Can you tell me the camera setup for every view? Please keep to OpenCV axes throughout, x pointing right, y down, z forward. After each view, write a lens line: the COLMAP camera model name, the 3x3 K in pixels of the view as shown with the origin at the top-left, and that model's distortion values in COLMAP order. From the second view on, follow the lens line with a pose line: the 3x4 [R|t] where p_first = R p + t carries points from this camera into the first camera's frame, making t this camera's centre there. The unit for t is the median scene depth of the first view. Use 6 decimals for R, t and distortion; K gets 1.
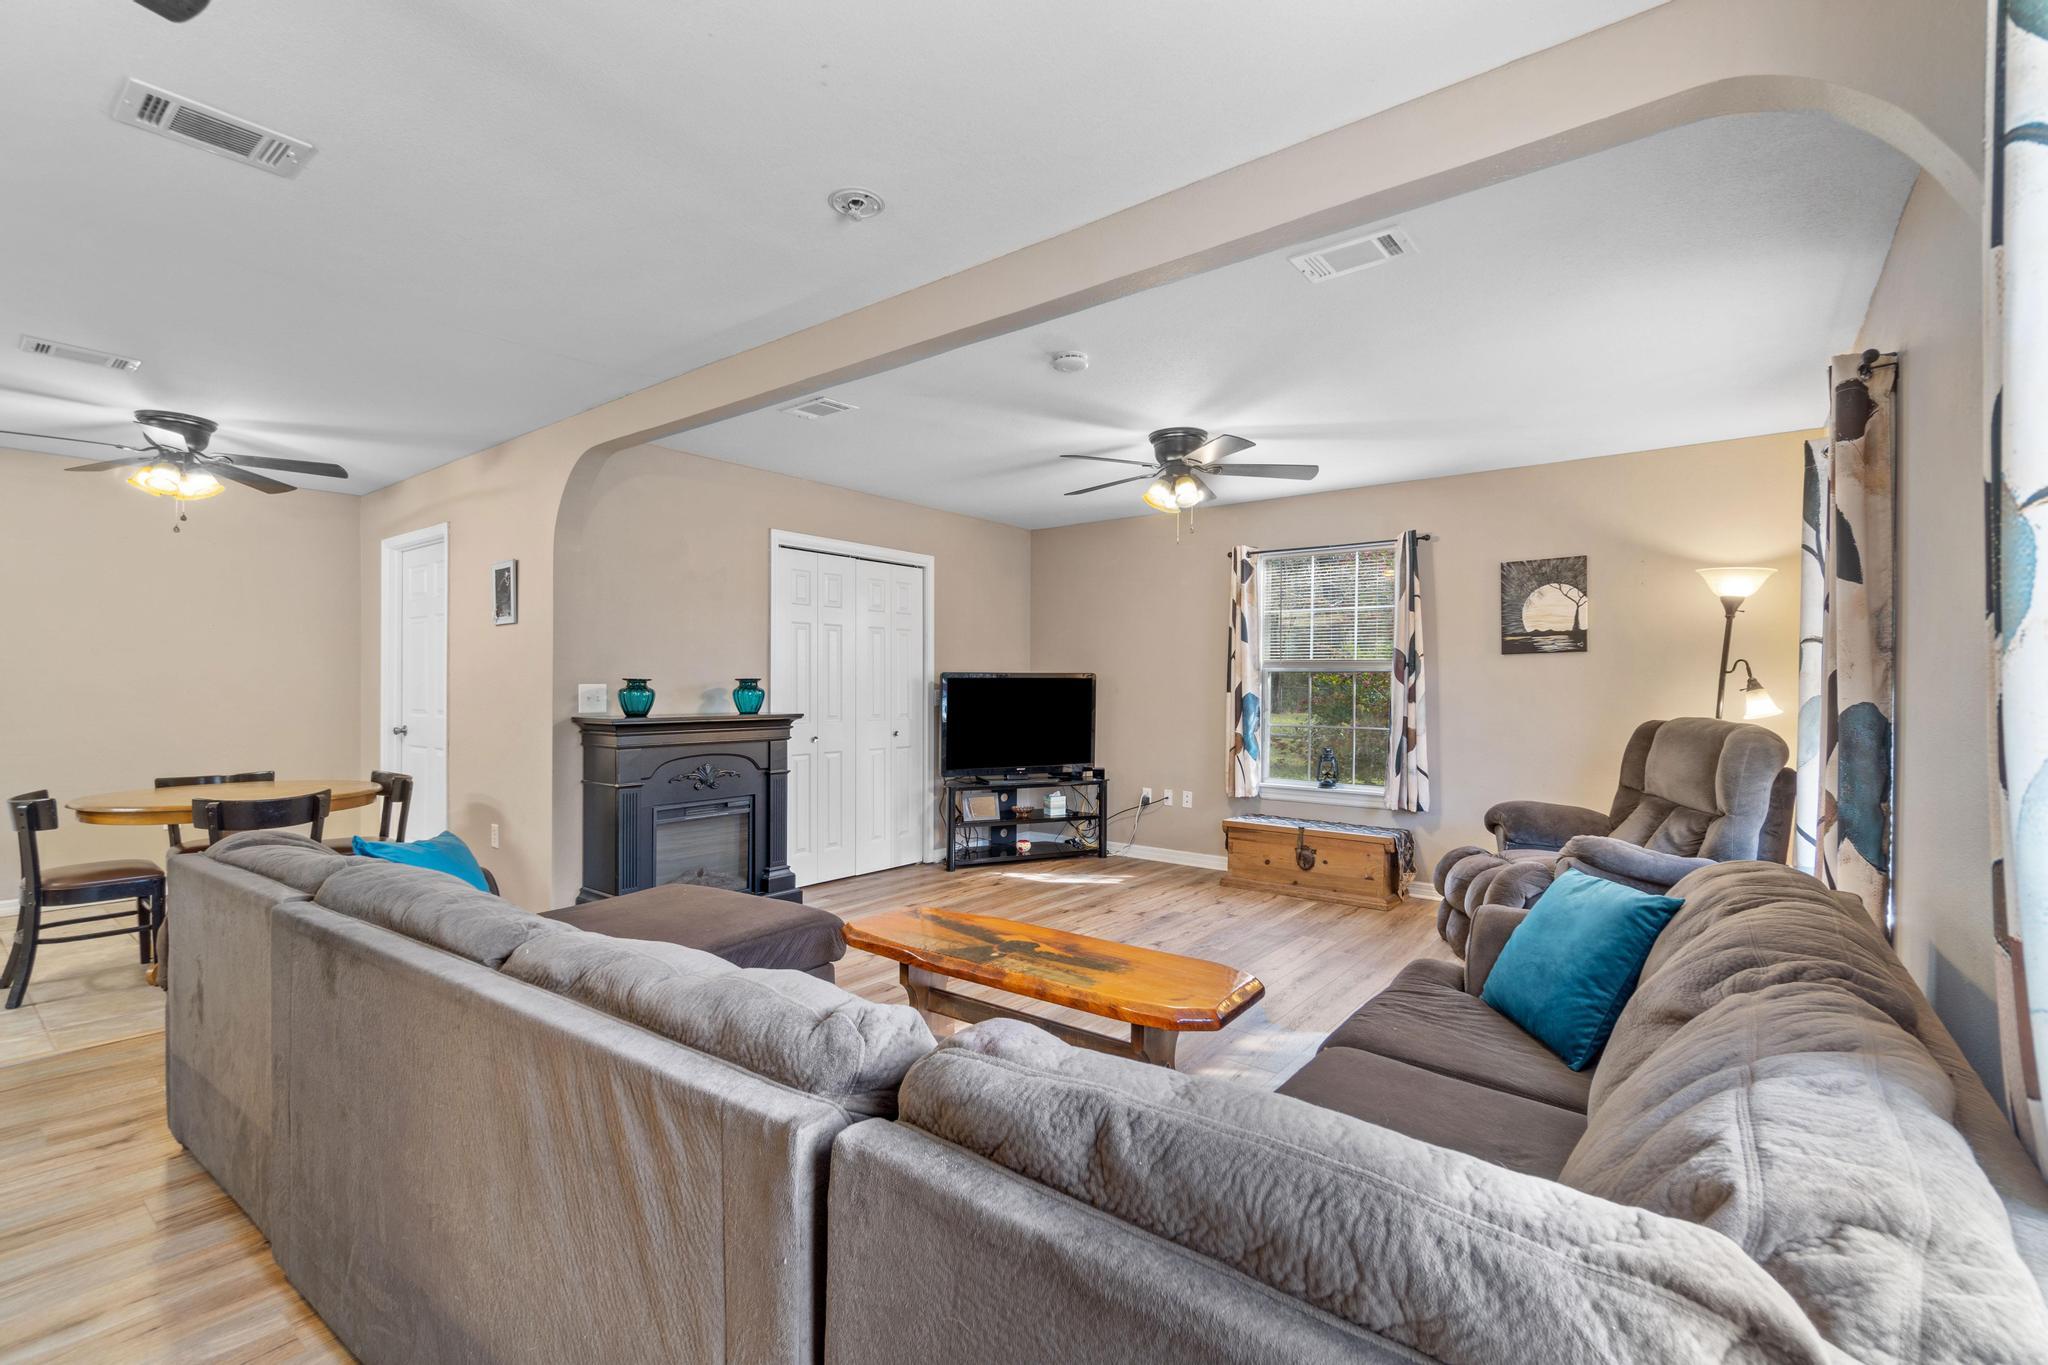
lens RADIAL K [[889.0, 0, 1027.9], [0, 889.0, 681.9], [0, 0, 1]] dist [0.000184, 0.000522]
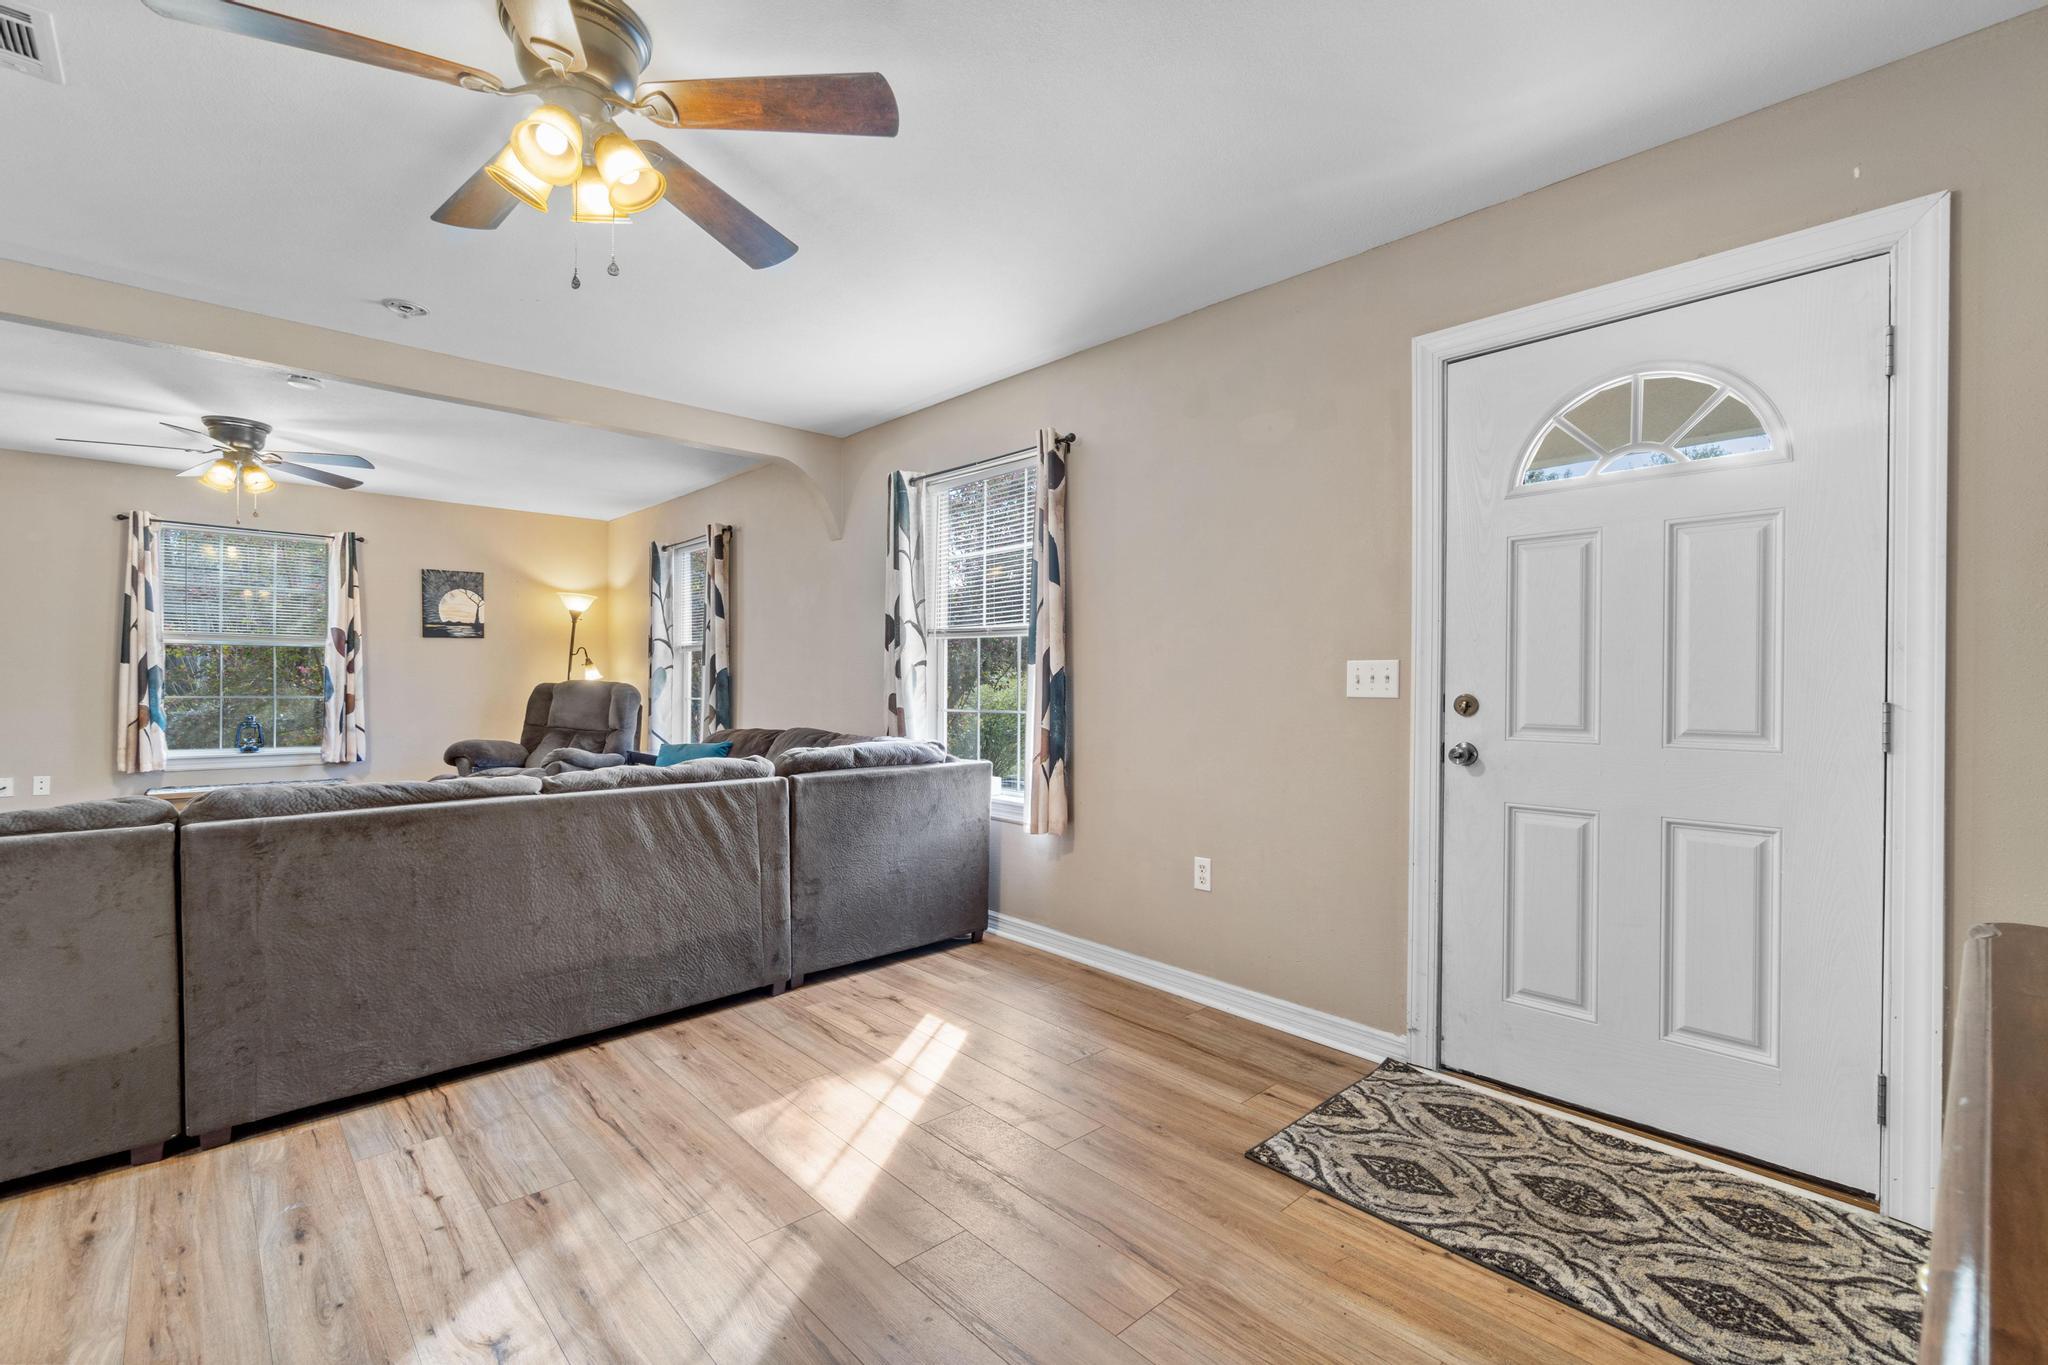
lens RADIAL K [[889.0, 0, 1017.6], [0, 889.0, 678.4], [0, 0, 1]] dist [0.000184, 0.000522]
pose [[0.130501, -0.005641, 0.991432, -0.662000], [-0.010504, 0.999920, 0.007072, 0.012006], [-0.991393, -0.011337, 0.130431, -0.065118]]
